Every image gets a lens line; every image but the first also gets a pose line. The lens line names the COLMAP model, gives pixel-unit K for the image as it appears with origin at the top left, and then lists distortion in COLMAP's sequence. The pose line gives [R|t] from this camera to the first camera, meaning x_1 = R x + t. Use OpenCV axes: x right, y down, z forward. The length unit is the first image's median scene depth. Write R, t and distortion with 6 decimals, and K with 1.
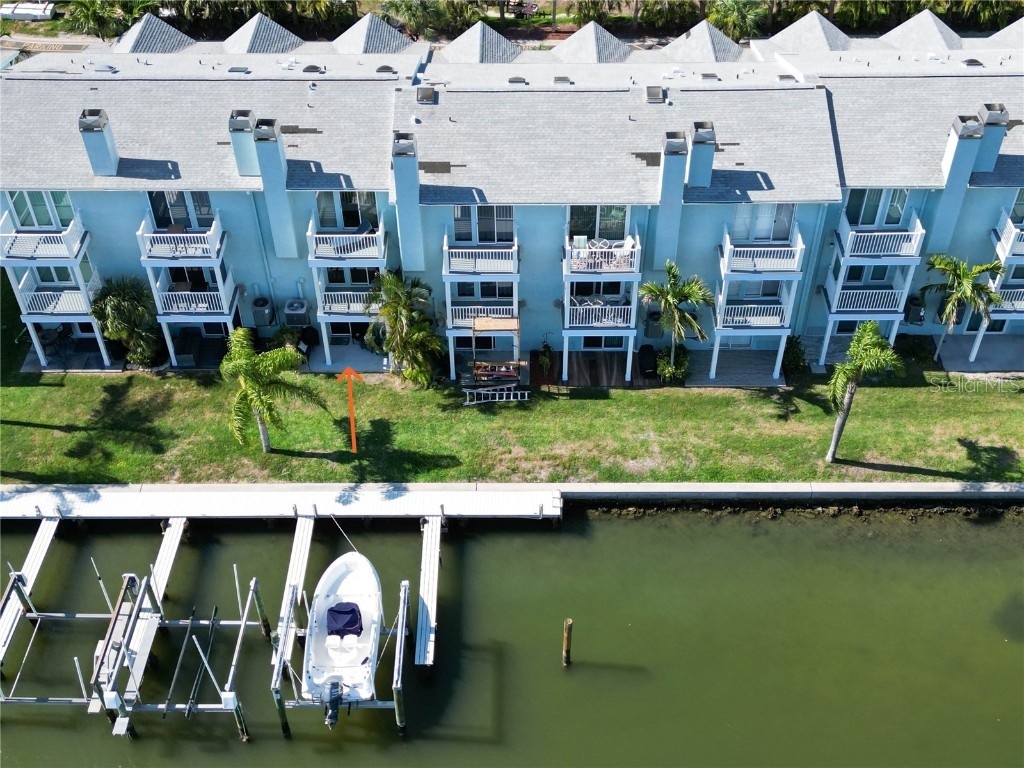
lens RADIAL K [[1180.6, 0, 511.2], [0, 1180.6, 388.9], [0, 0, 1]] dist [0.053701, 0.000000]
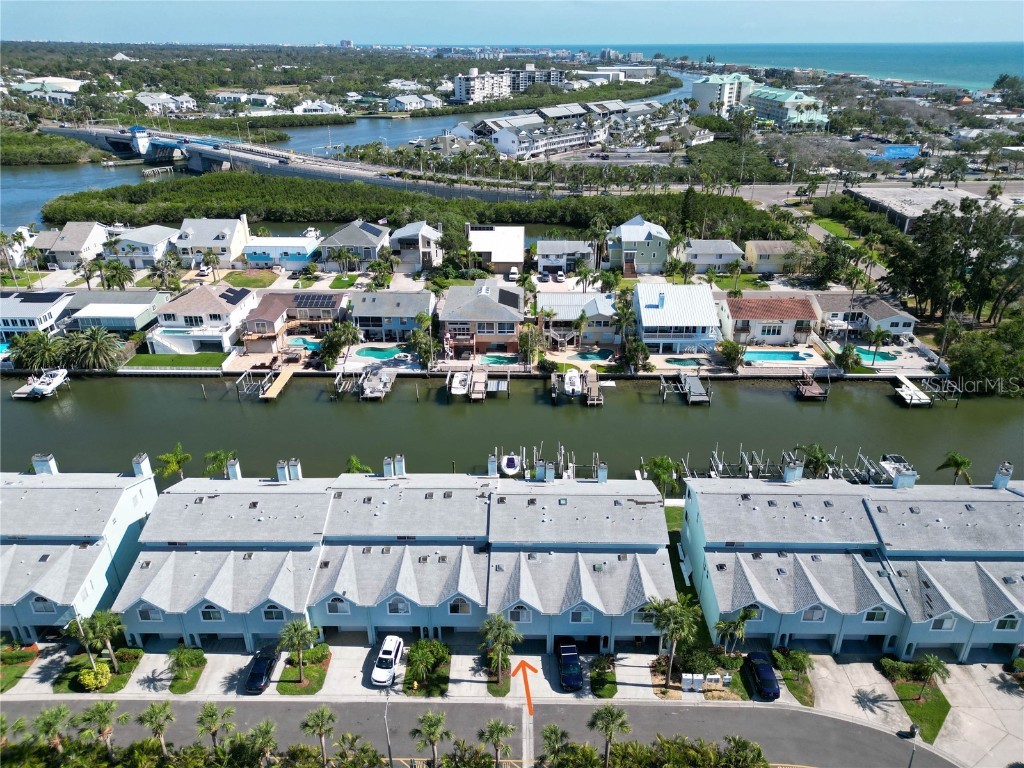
lens RADIAL K [[716.9, 0, 515.4], [0, 716.9, 384.1], [0, 0, 1]] dist [0.067962, -0.061336]
pose [[-0.999942, 0.007489, 0.007797, -0.153796], [0.009952, 0.355955, 0.934450, -1.821386], [0.004223, 0.934473, -0.356009, 1.380730]]
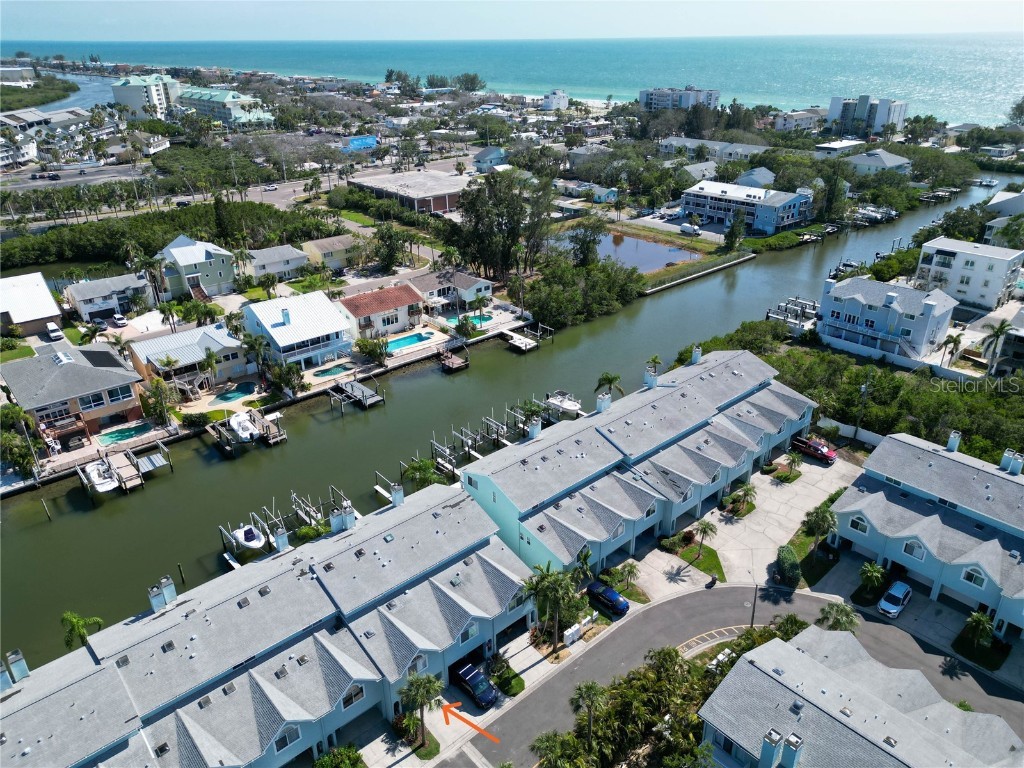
lens RADIAL K [[716.9, 0, 516.2], [0, 716.9, 384.8], [0, 0, 1]] dist [0.067962, -0.061336]
pose [[-0.739702, 0.305613, -0.599535, 0.345044], [-0.455052, 0.429179, 0.780214, -1.672826], [0.495751, 0.849945, -0.178394, 1.192090]]
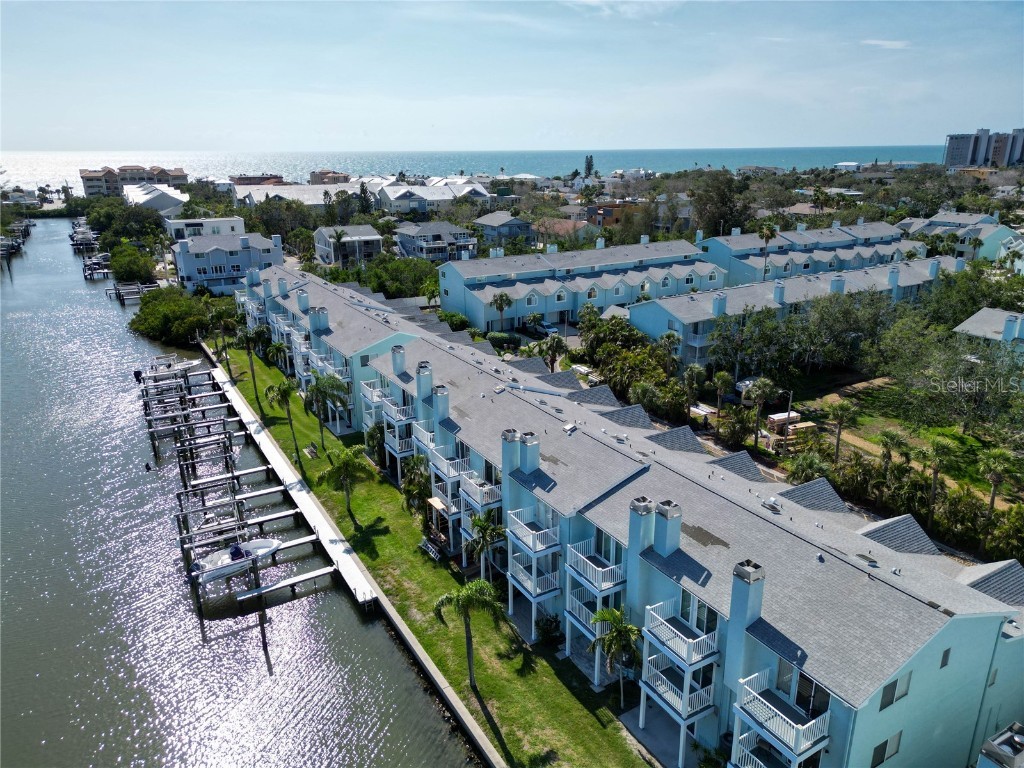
lens RADIAL K [[716.9, 0, 516.9], [0, 716.9, 379.3], [0, 0, 1]] dist [0.067962, -0.061336]
pose [[0.519073, 0.266534, -0.812110, 0.870096], [-0.591178, 0.798170, -0.115902, -0.151110], [0.617310, 0.540263, 0.571877, 0.376378]]
